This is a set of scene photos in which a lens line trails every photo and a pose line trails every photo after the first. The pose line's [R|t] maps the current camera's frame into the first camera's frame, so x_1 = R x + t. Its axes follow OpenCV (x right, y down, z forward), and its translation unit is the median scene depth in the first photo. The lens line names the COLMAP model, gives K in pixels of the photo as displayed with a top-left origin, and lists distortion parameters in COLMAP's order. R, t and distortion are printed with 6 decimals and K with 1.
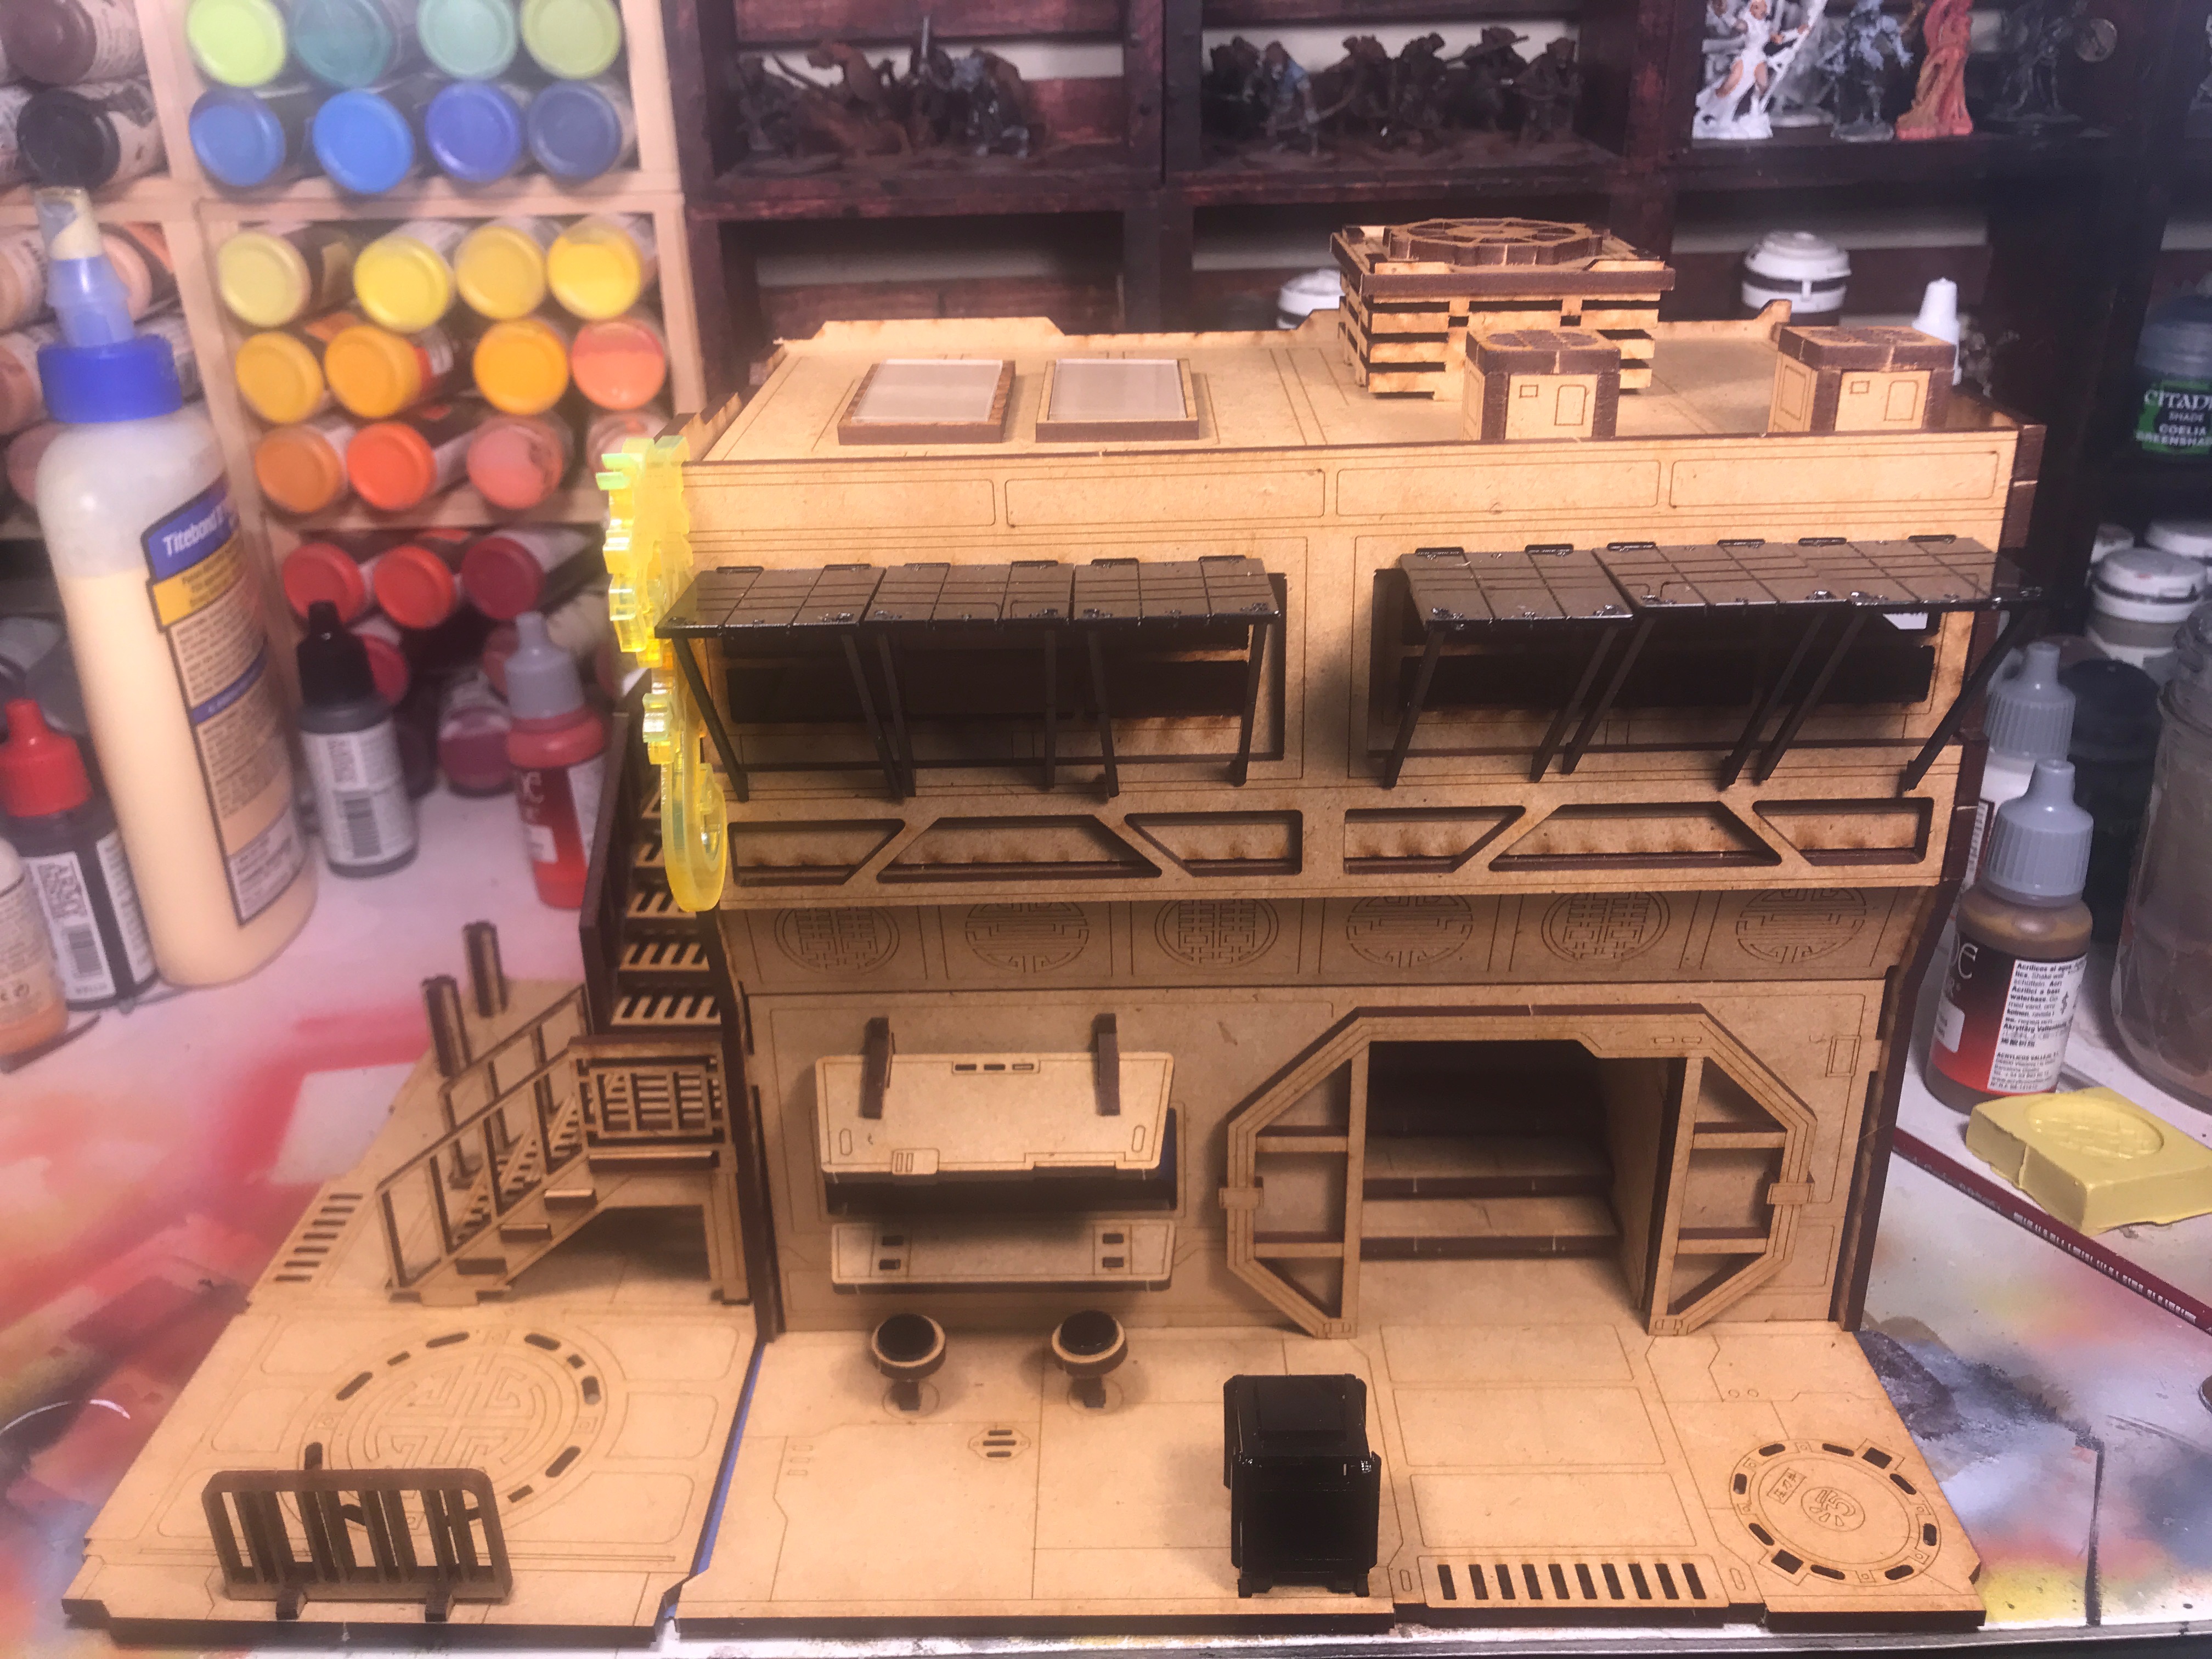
lens RADIAL K [[1824.7, 0, 1106.0], [0, 1824.7, 829.5], [0, 0, 1]] dist [0.008624, -0.082350]
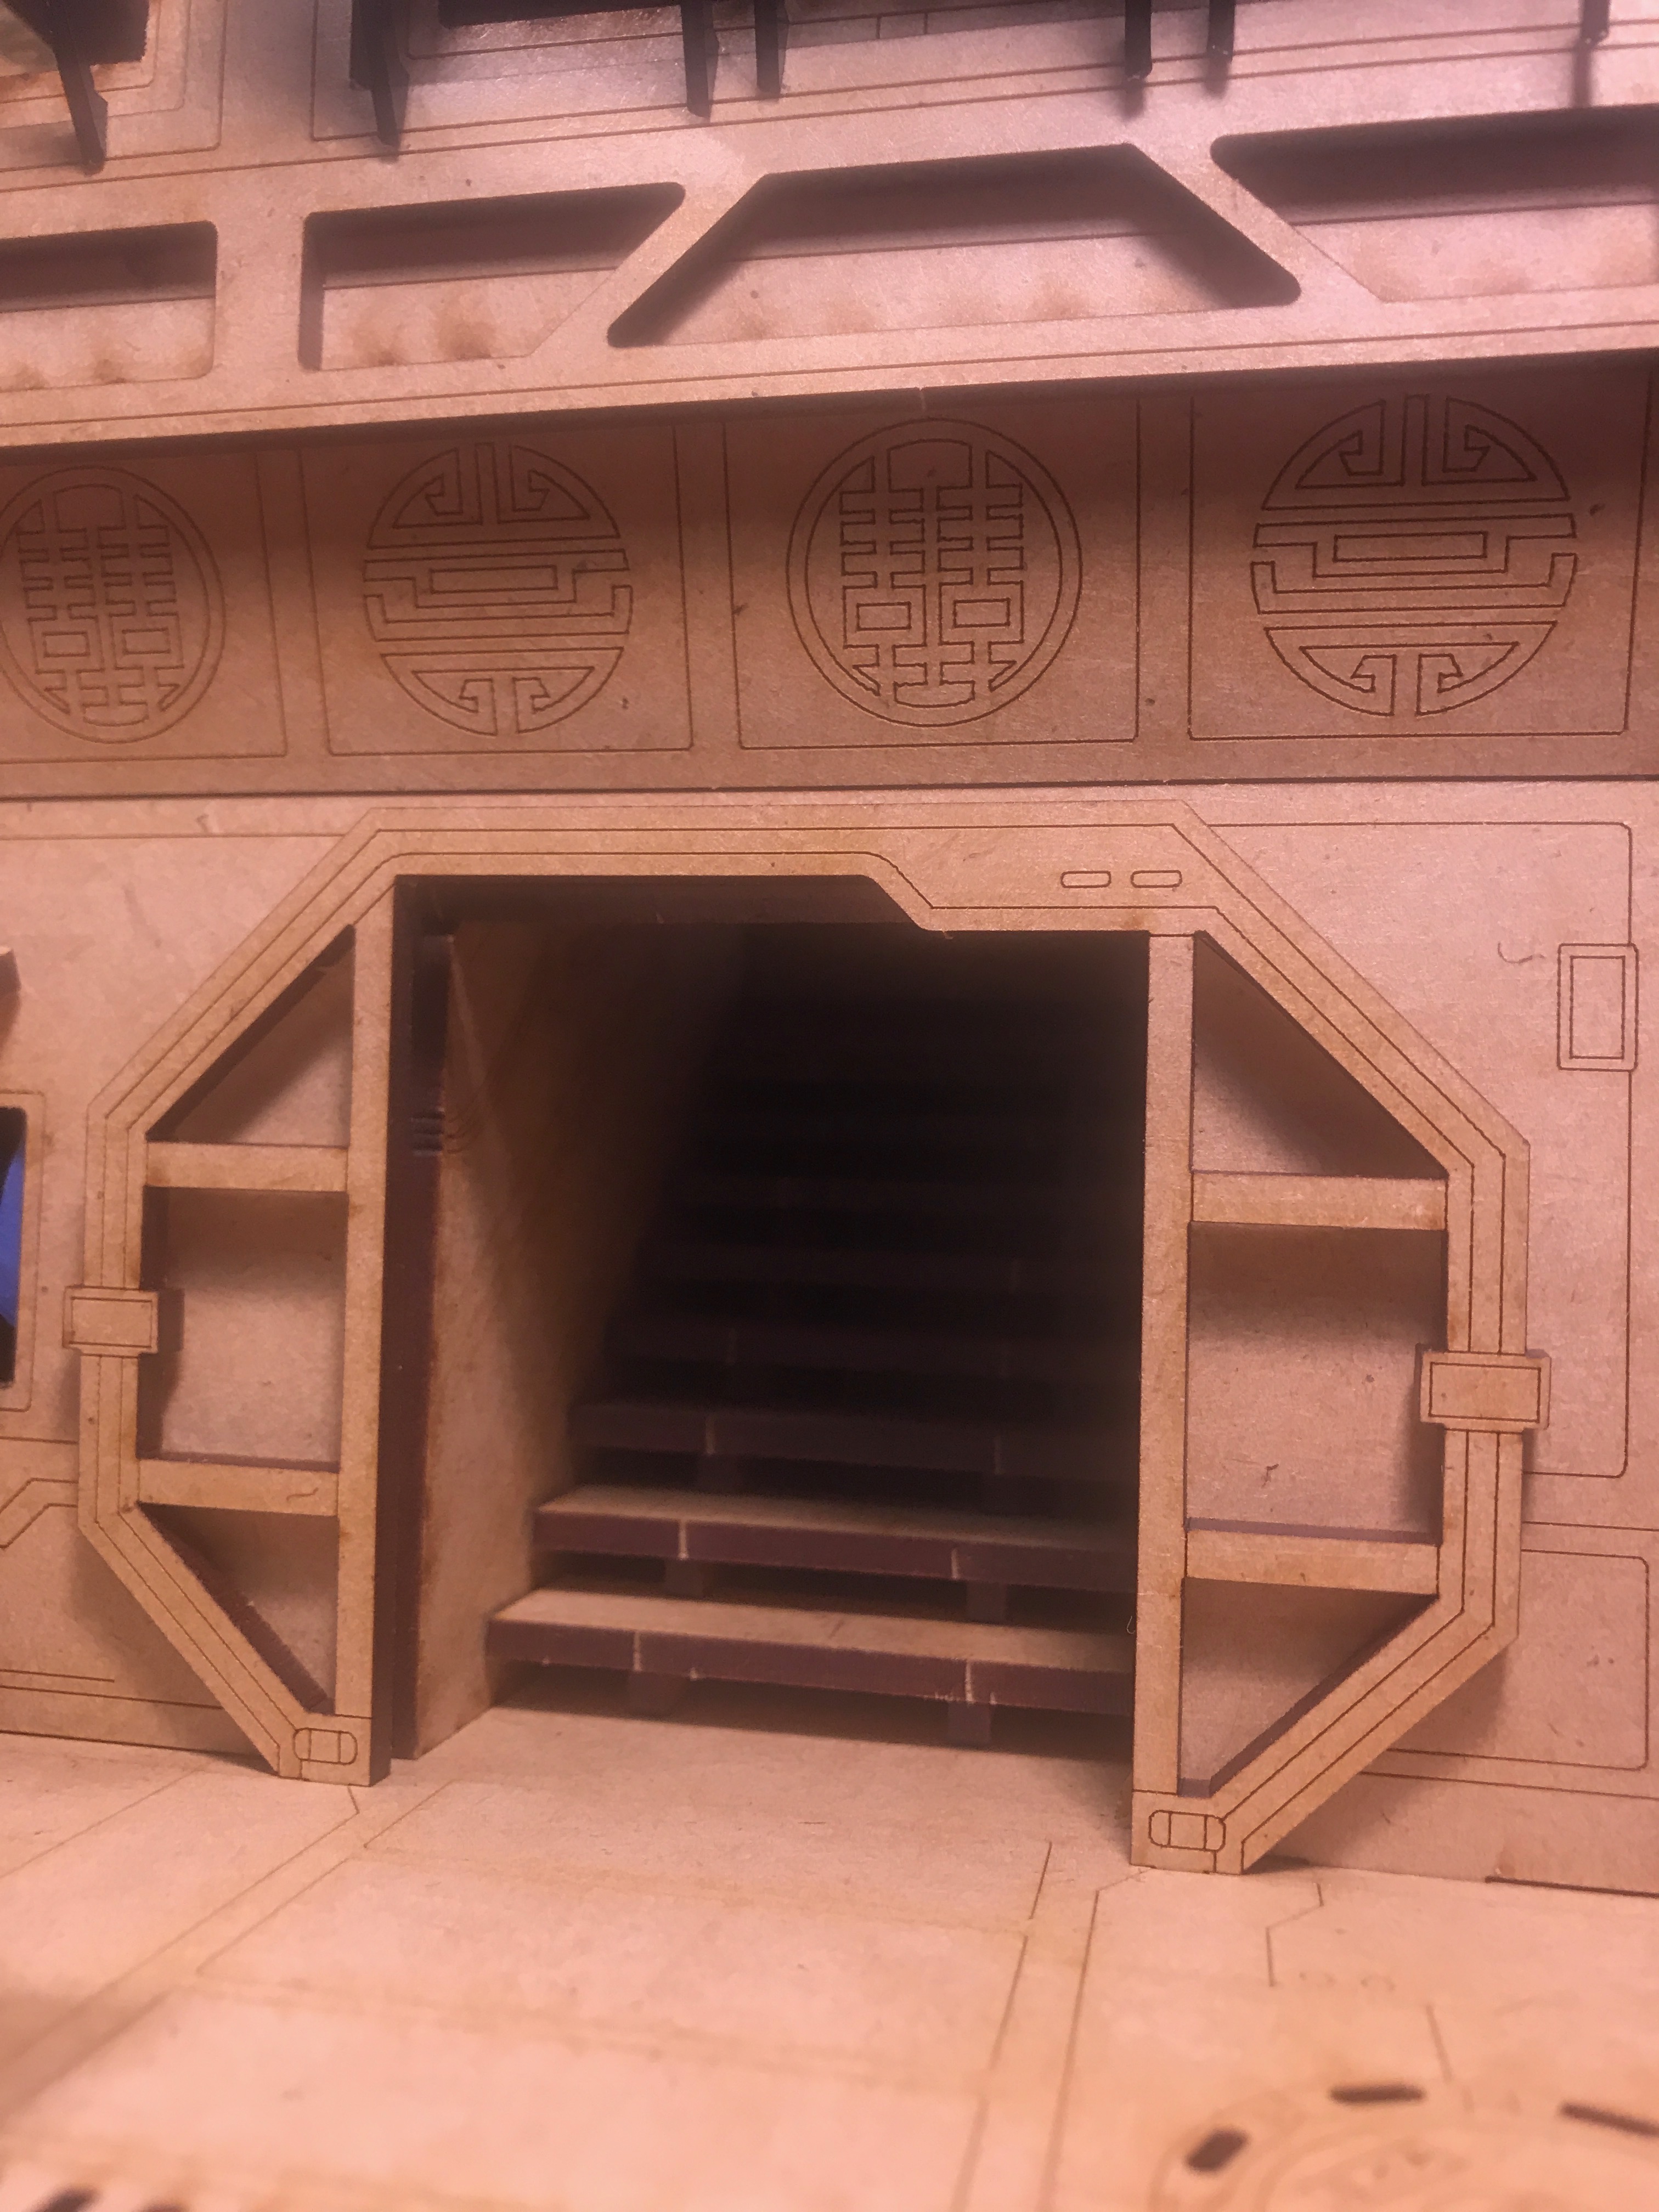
lens RADIAL K [[1824.7, 0, 829.5], [0, 1824.7, 1106.0], [0, 0, 1]] dist [0.008624, -0.082350]
pose [[0.981333, 0.046317, -0.186655, 0.323398], [-0.126414, 0.886776, -0.444576, 0.336572], [0.144930, 0.459873, 0.876078, 0.661724]]
